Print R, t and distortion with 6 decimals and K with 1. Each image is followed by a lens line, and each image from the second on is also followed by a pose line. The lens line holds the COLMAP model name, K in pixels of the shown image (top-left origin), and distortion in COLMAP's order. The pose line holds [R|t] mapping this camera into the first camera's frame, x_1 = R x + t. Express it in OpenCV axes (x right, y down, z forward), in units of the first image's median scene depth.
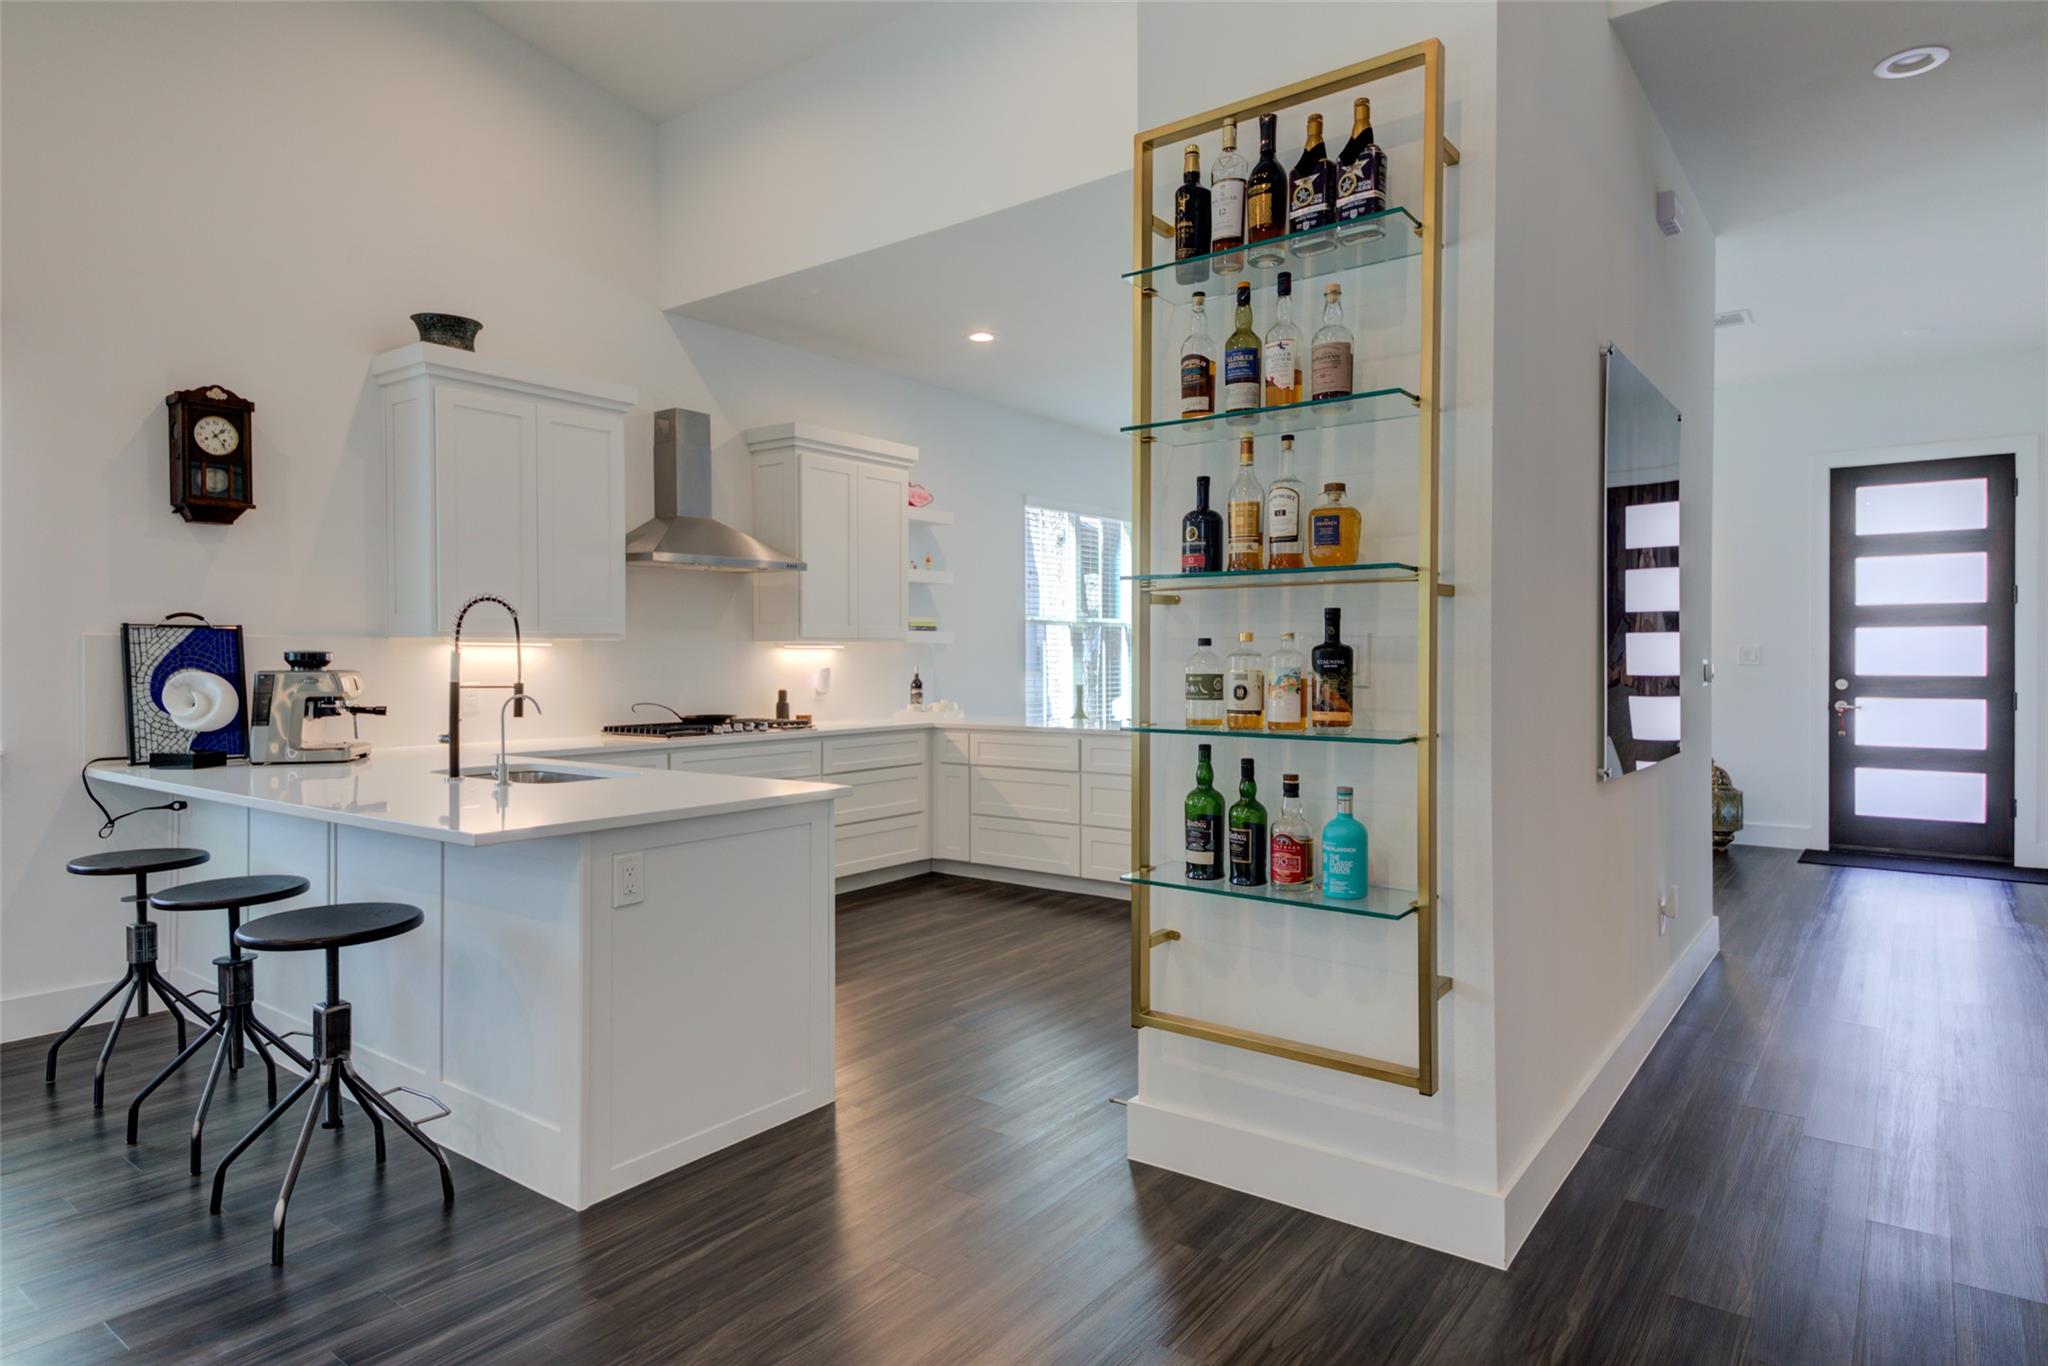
lens RADIAL K [[1158.9, 0, 1033.1], [0, 1158.9, 666.6], [0, 0, 1]] dist [0.065106, -0.055223]
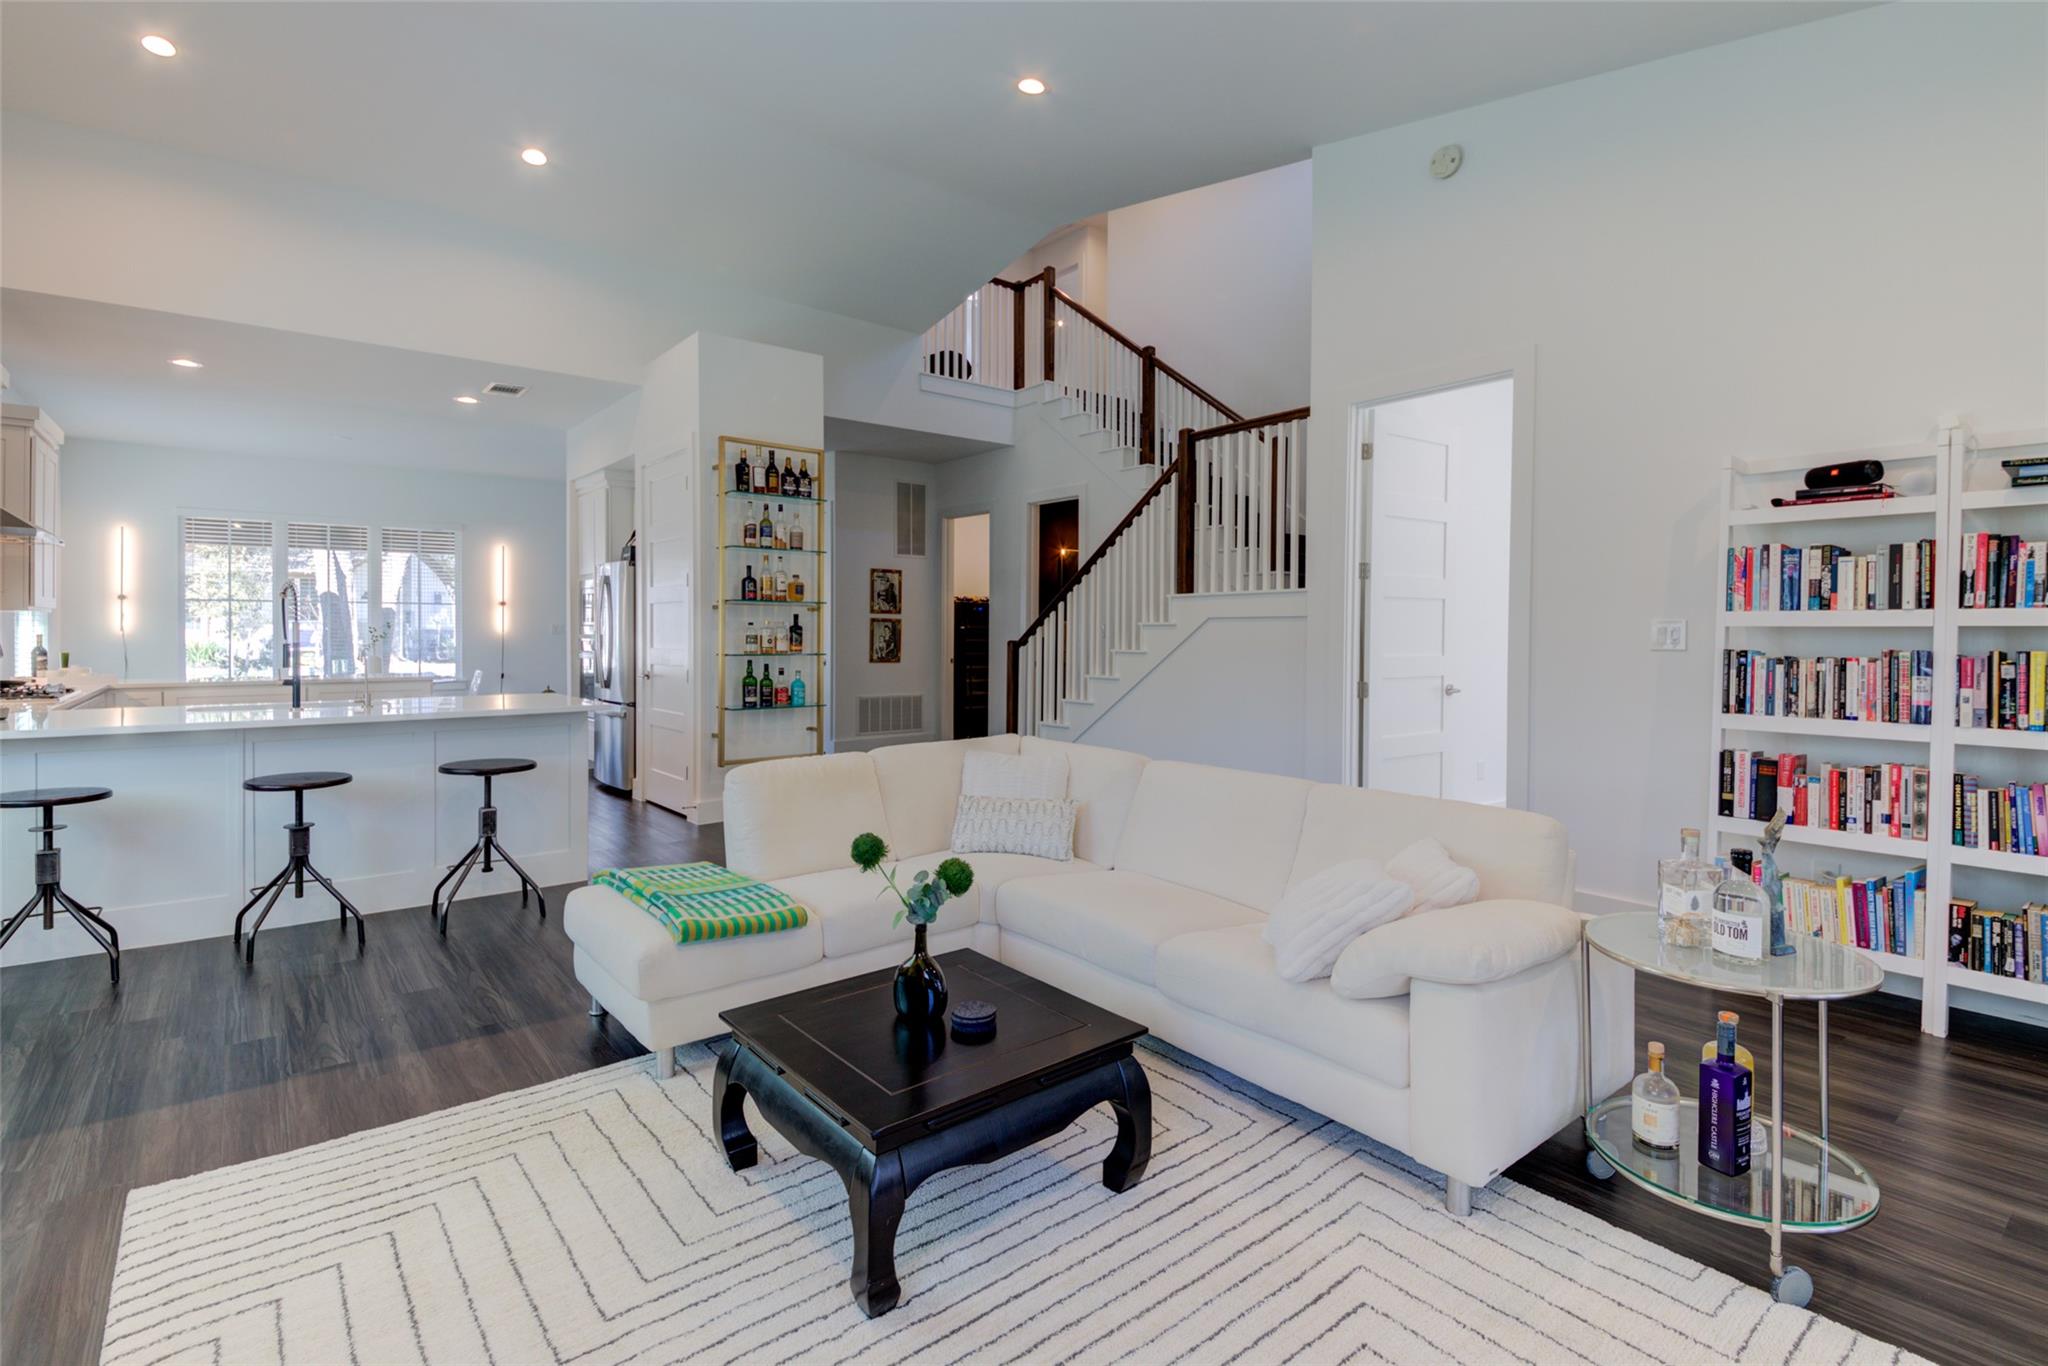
lens RADIAL K [[983.2, 0, 1074.8], [0, 983.2, 645.4], [0, 0, 1]] dist [0.047385, -0.028369]
pose [[0.210949, -0.012501, 0.977417, -1.318322], [0.004416, 0.999920, 0.011835, 0.004128], [-0.977487, 0.001820, 0.210987, -0.185294]]
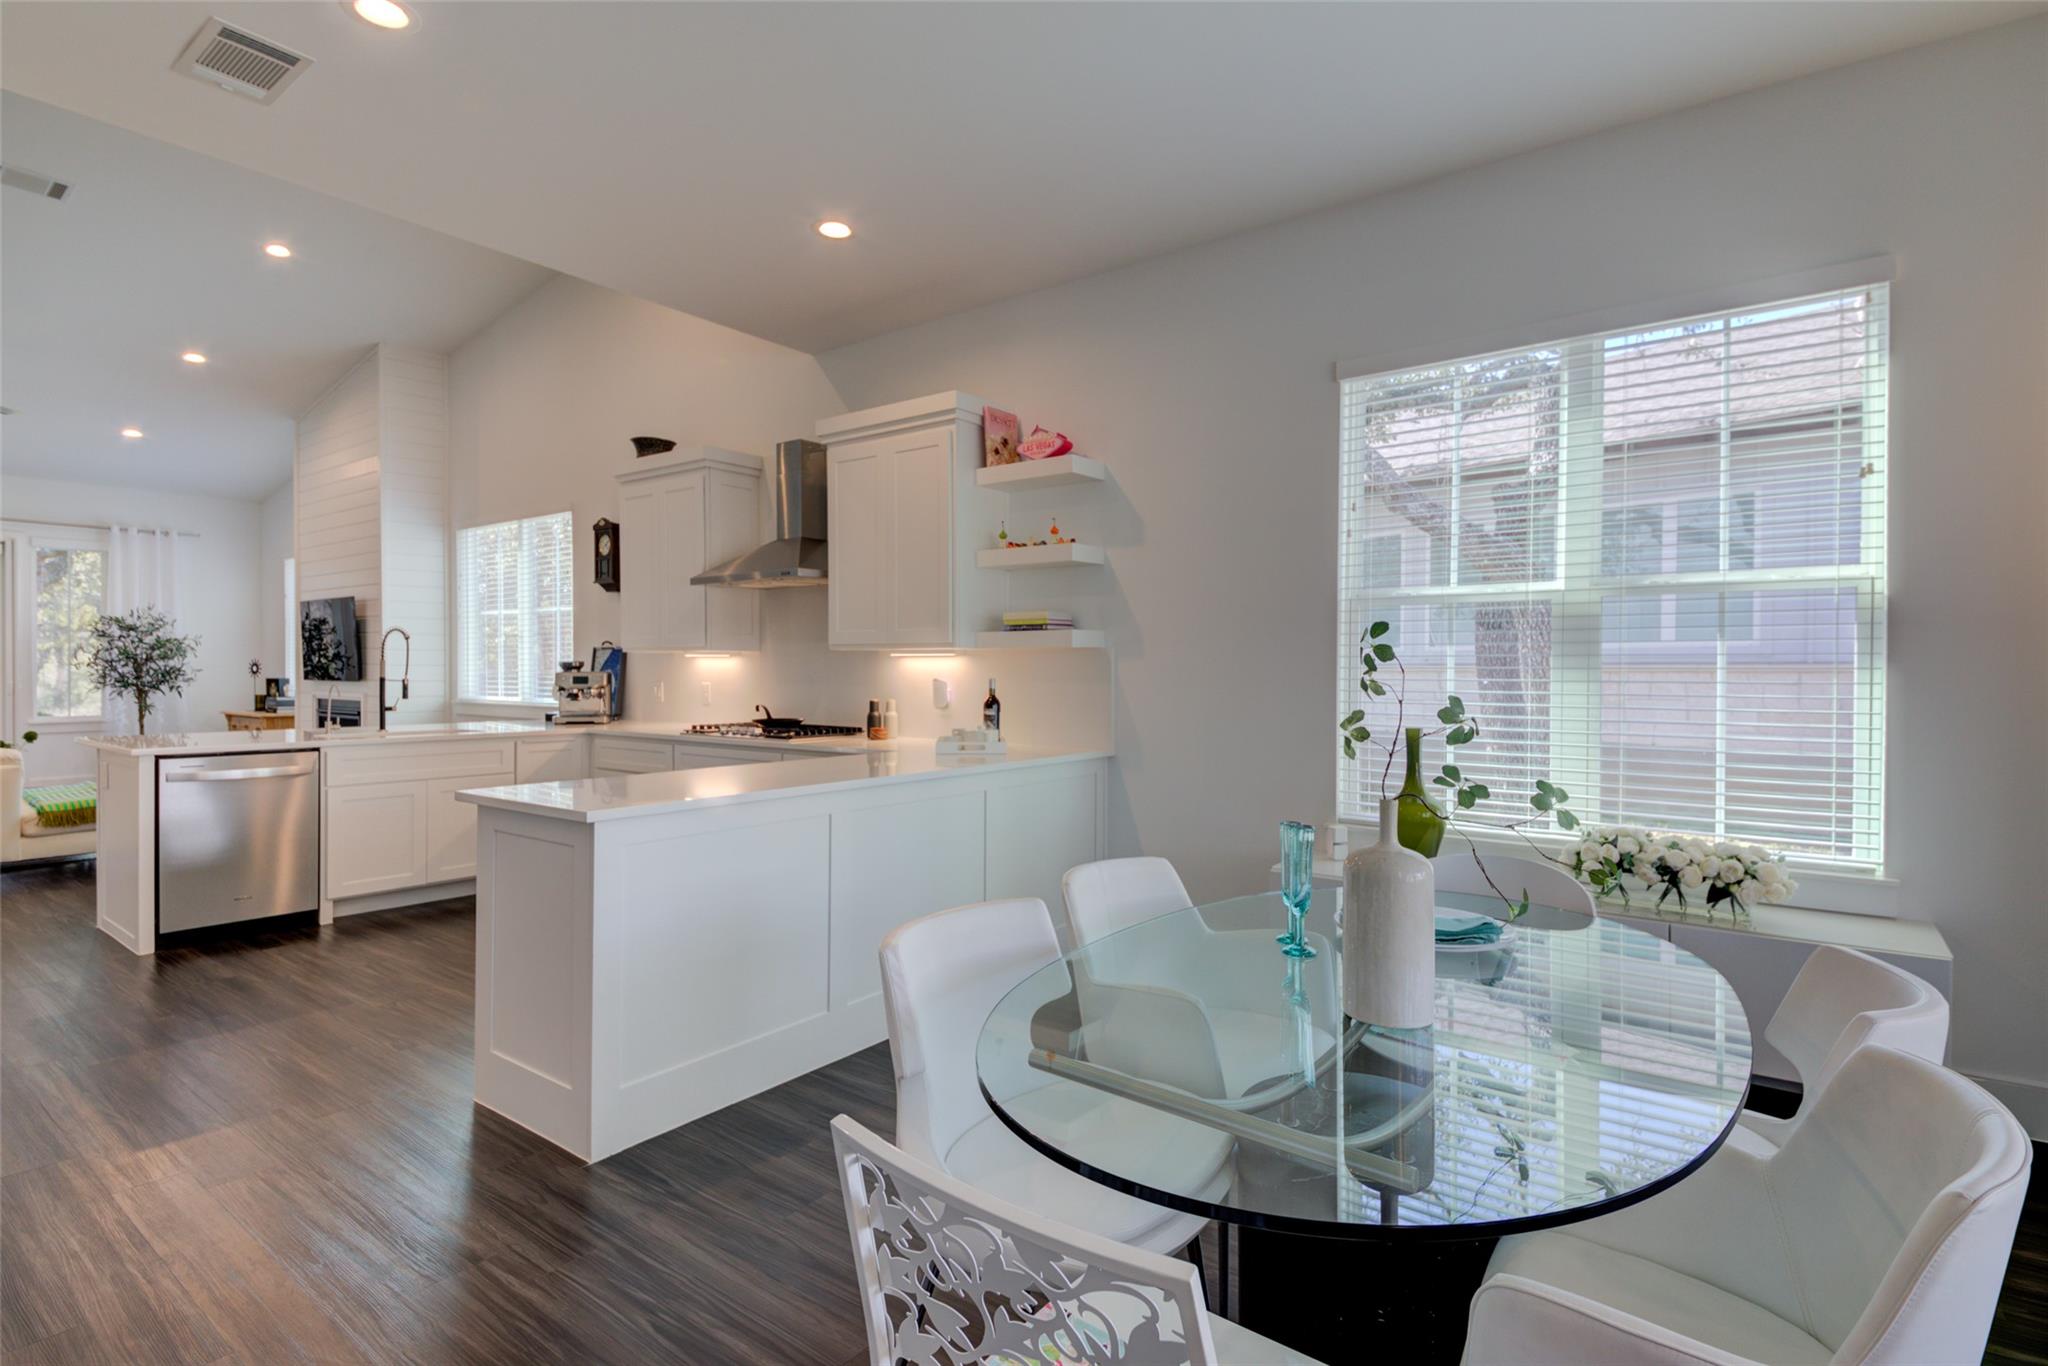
lens RADIAL K [[999.5, 0, 1024.0], [0, 999.5, 683.0], [0, 0, 1]] dist [0.038130, -0.000849]
pose [[0.000257, 0.017898, -0.999840, 0.911310], [-0.012072, 0.999767, 0.017893, -0.015487], [0.999927, 0.012066, 0.000473, 1.700512]]
